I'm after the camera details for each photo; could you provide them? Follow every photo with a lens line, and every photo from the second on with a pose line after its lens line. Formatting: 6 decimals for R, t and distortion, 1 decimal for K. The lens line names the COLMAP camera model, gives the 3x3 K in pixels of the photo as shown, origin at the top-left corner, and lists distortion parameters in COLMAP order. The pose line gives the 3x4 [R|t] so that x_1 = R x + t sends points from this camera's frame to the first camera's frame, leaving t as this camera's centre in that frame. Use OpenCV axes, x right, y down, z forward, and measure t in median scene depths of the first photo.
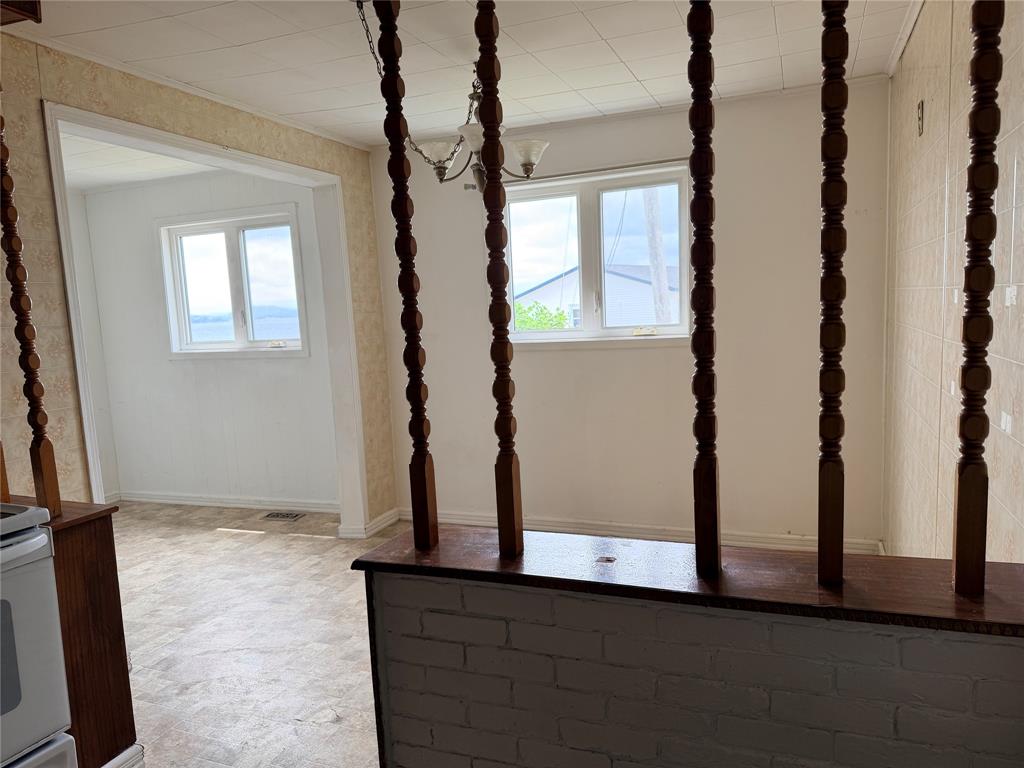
lens RADIAL K [[731.6, 0, 505.5], [0, 731.6, 385.6], [0, 0, 1]] dist [0.064094, -0.096925]
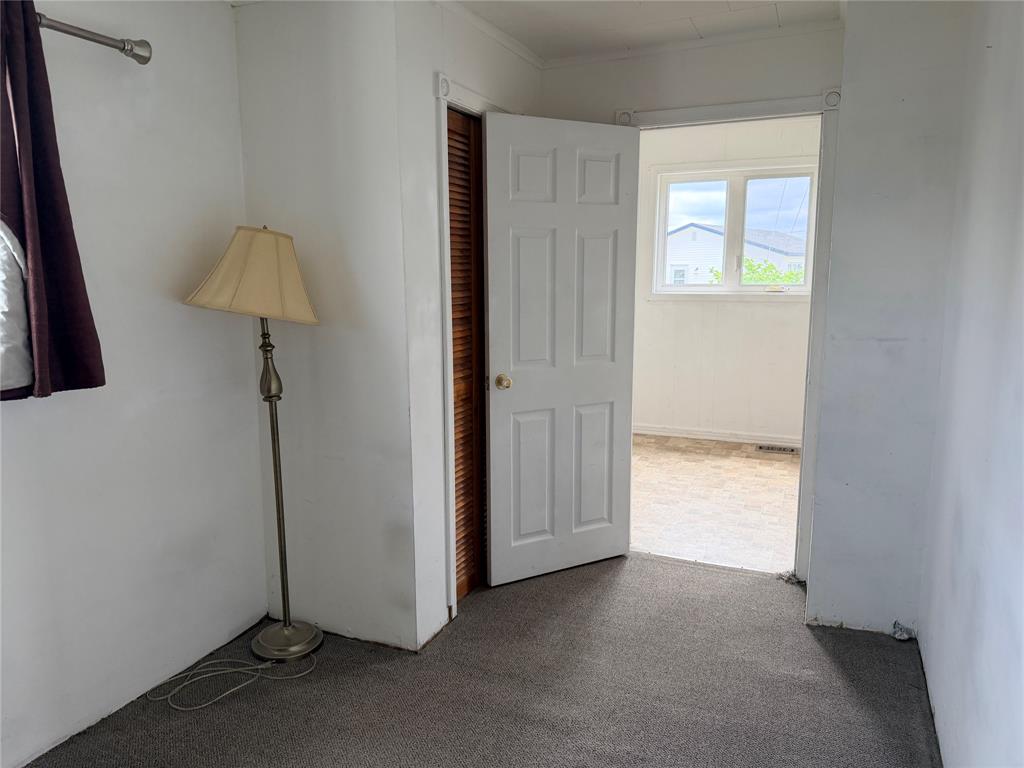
lens RADIAL K [[731.6, 0, 505.5], [0, 731.6, 385.6], [0, 0, 1]] dist [0.064094, -0.096925]
pose [[0.997810, 0.051768, -0.041164, -0.838888], [-0.049044, 0.996703, 0.064641, 0.042484], [0.044375, -0.062481, 0.997059, -0.115650]]
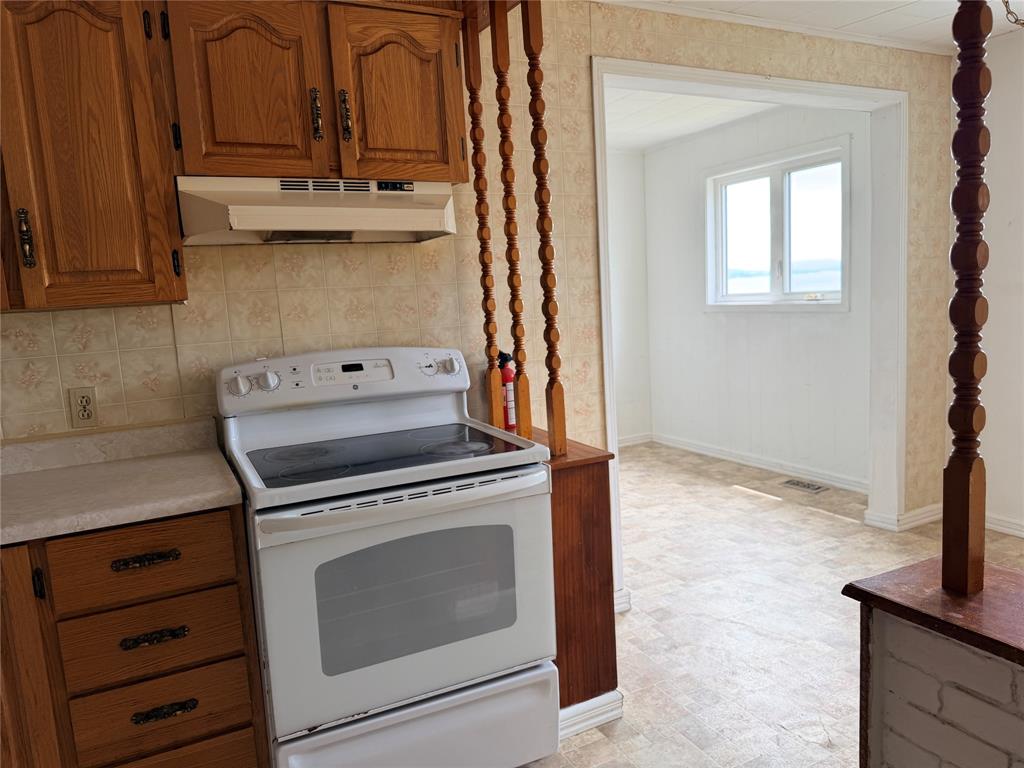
lens RADIAL K [[731.6, 0, 505.5], [0, 731.6, 385.6], [0, 0, 1]] dist [0.064094, -0.096925]
pose [[0.757188, 0.093155, -0.646521, -0.001134], [-0.053316, 0.995290, 0.080966, -0.001282], [0.651018, -0.026837, 0.758588, 0.081148]]
